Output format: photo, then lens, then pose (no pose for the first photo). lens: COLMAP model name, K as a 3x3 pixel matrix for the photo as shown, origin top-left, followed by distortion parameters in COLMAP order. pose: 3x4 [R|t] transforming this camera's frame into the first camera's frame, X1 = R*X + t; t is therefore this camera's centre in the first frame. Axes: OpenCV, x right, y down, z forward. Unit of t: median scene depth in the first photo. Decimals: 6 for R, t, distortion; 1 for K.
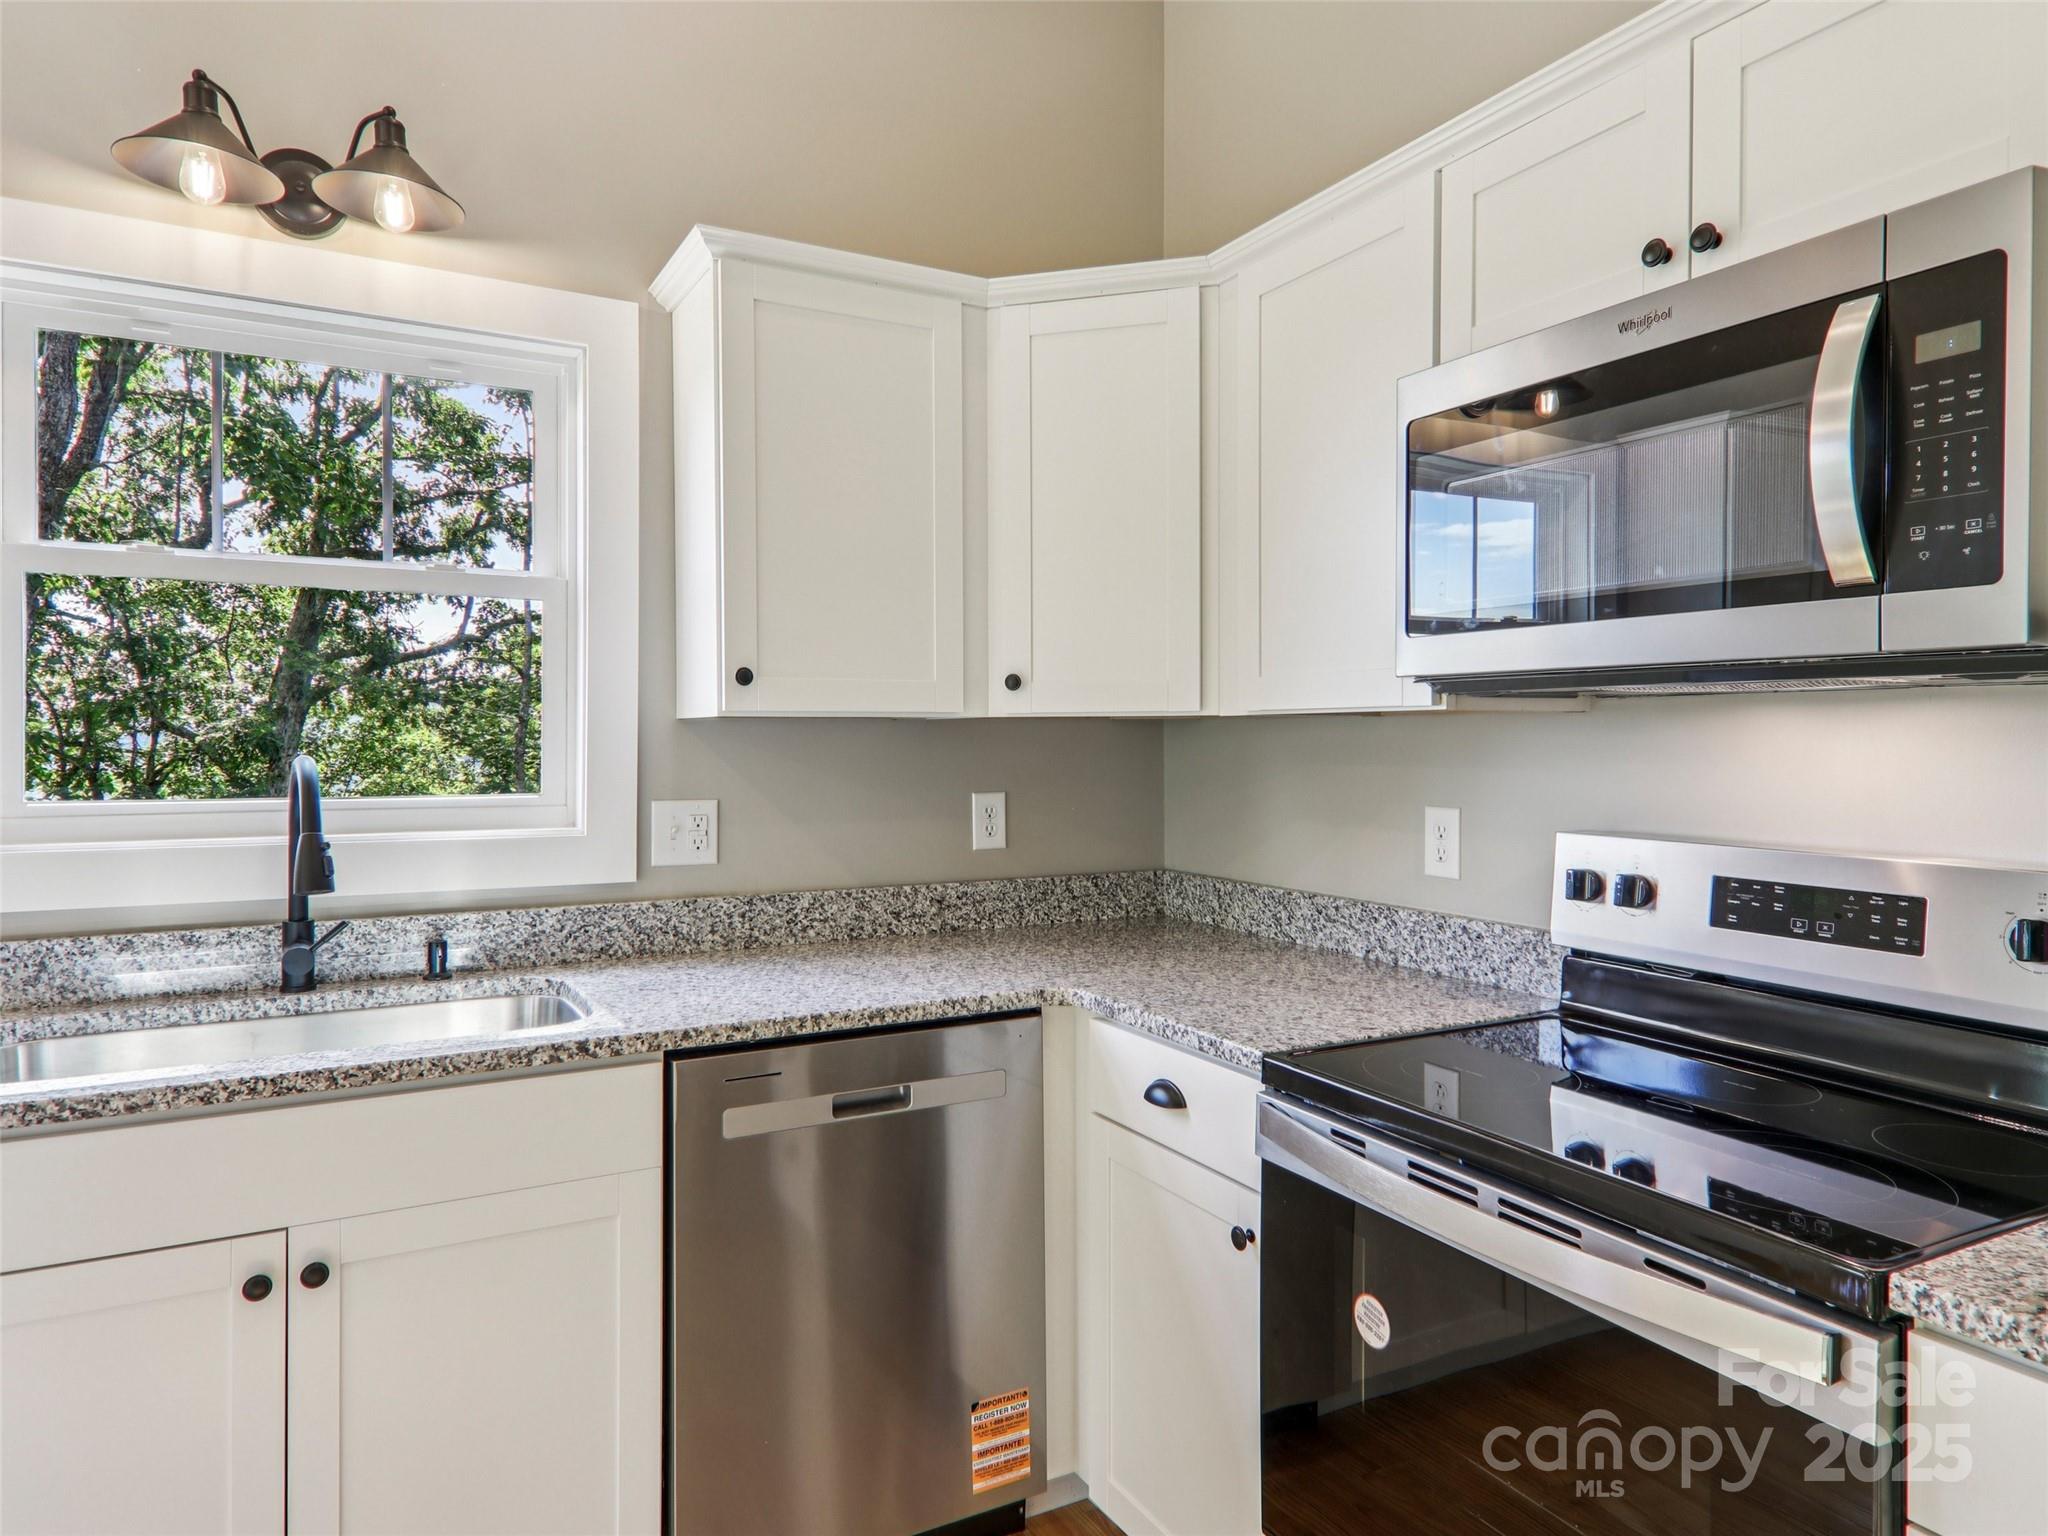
lens RADIAL K [[1293.6, 0, 1032.2], [0, 1293.6, 749.7], [0, 0, 1]] dist [0.019292, -0.010643]
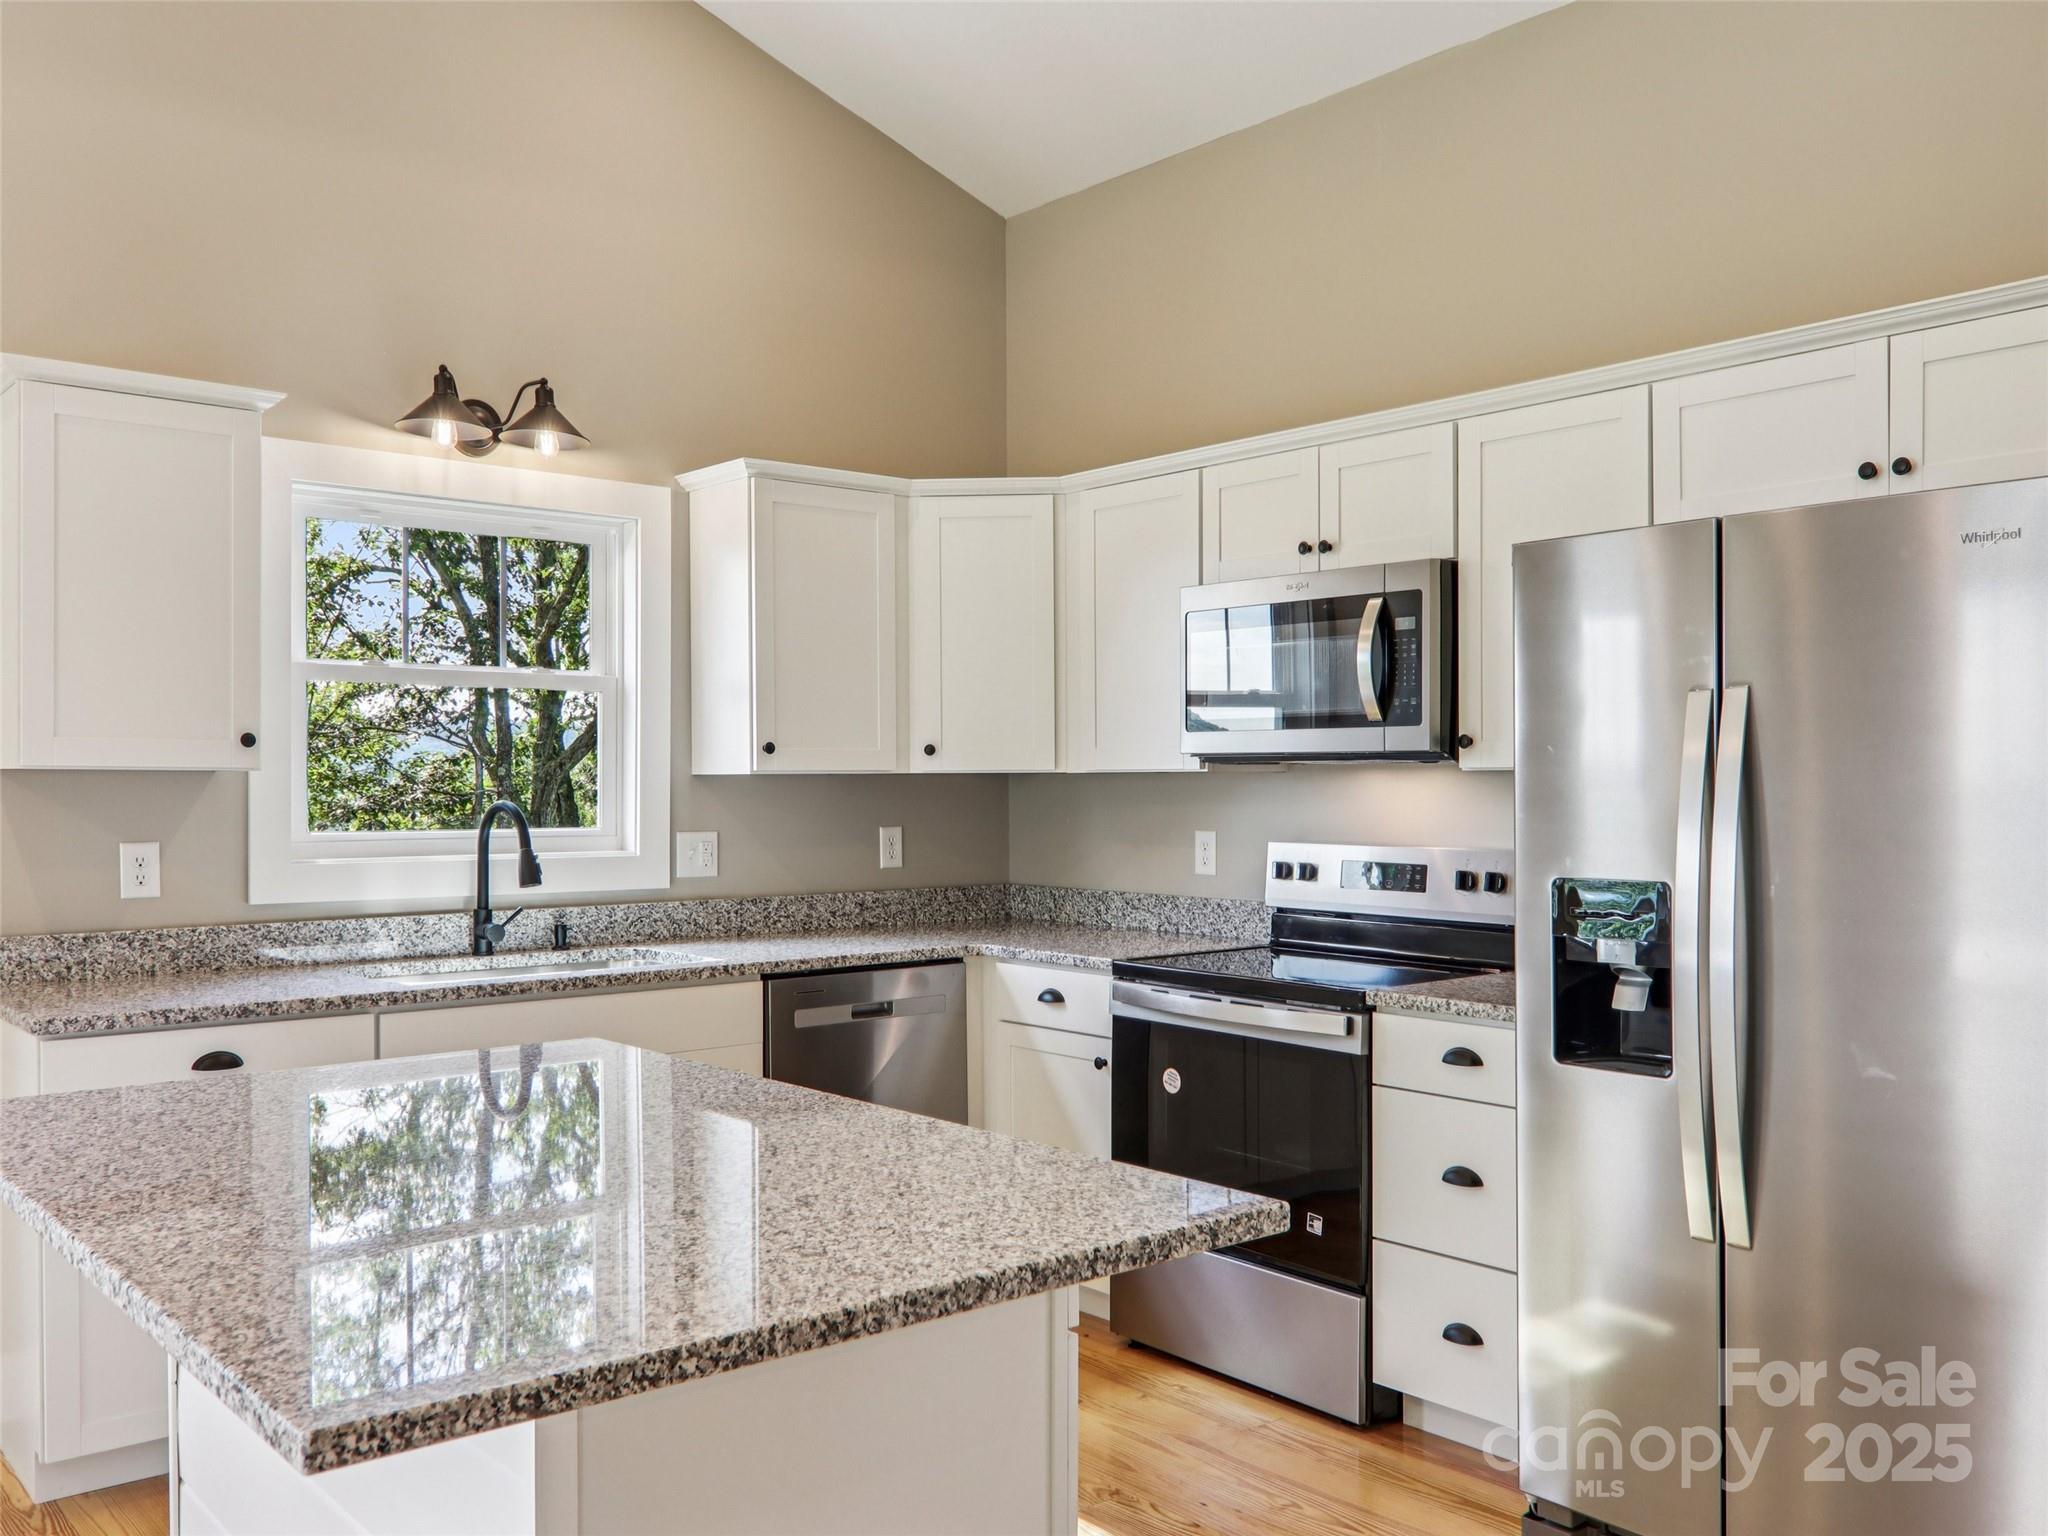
lens RADIAL K [[1740.9, 0, 1025.3], [0, 1740.9, 779.4], [0, 0, 1]] dist [-0.005075, 0.004091]
pose [[0.979601, -0.001784, 0.200944, -0.371634], [0.003919, 0.999940, -0.010230, 0.003163], [-0.200913, 0.010809, 0.979549, -1.182836]]
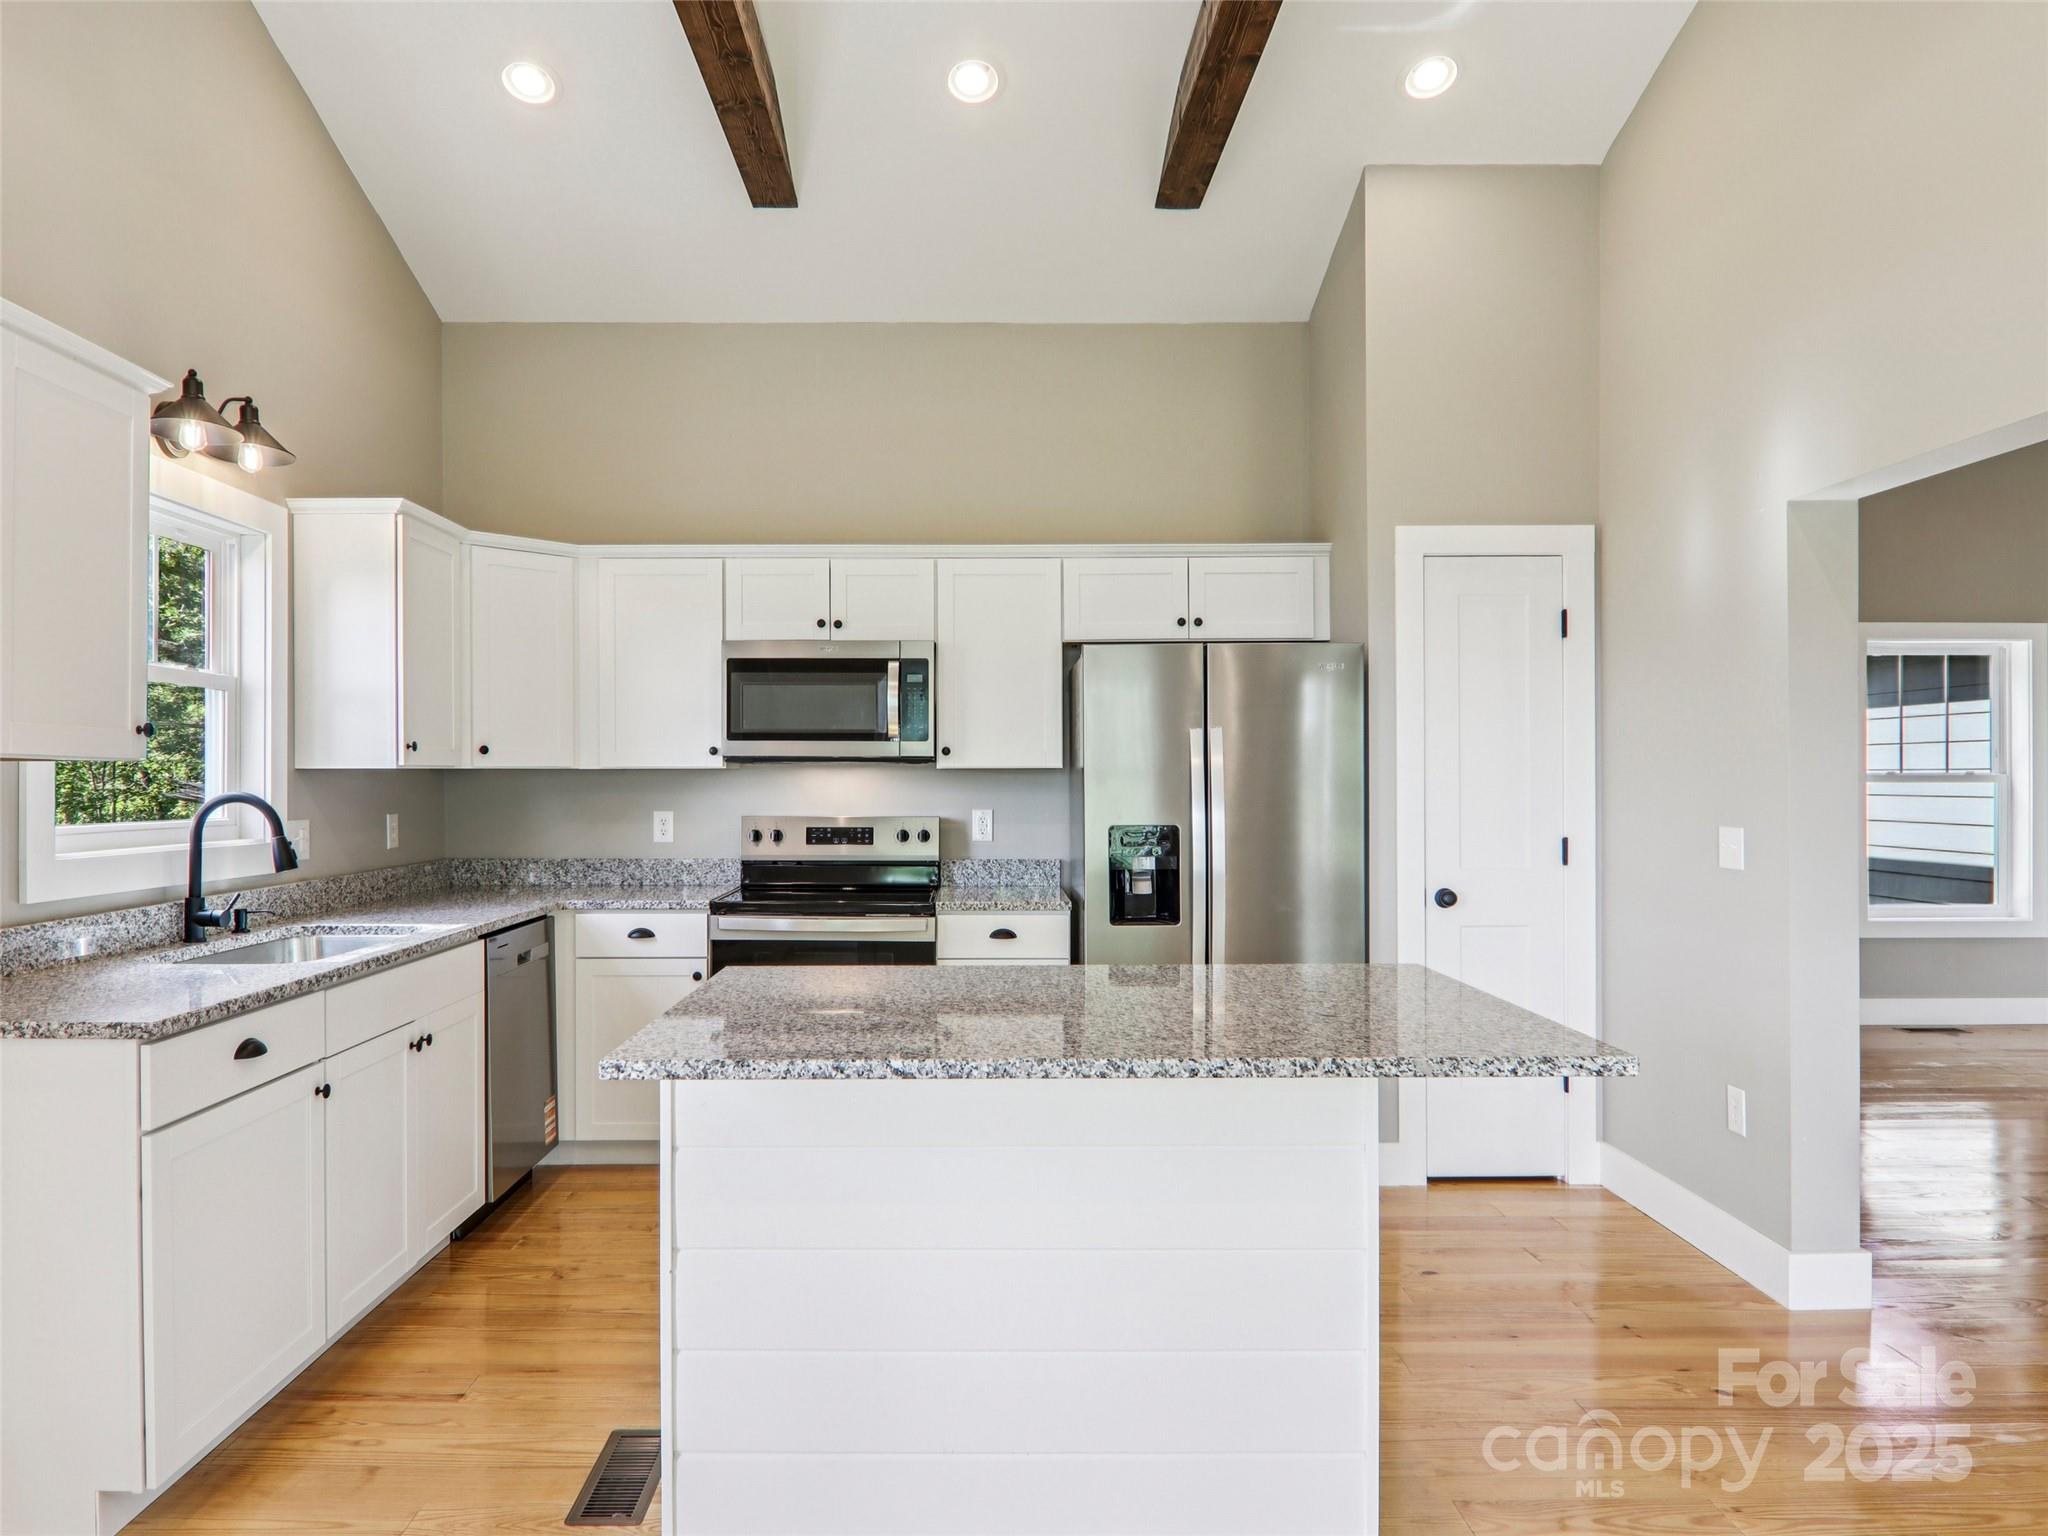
lens RADIAL K [[1293.6, 0, 960.8], [0, 1293.6, 755.0], [0, 0, 1]] dist [0.019292, -0.010643]
pose [[0.488503, 0.015196, 0.872430, -1.565375], [0.010688, 0.999669, -0.023397, 0.006813], [-0.872497, 0.020754, 0.488178, -0.606815]]
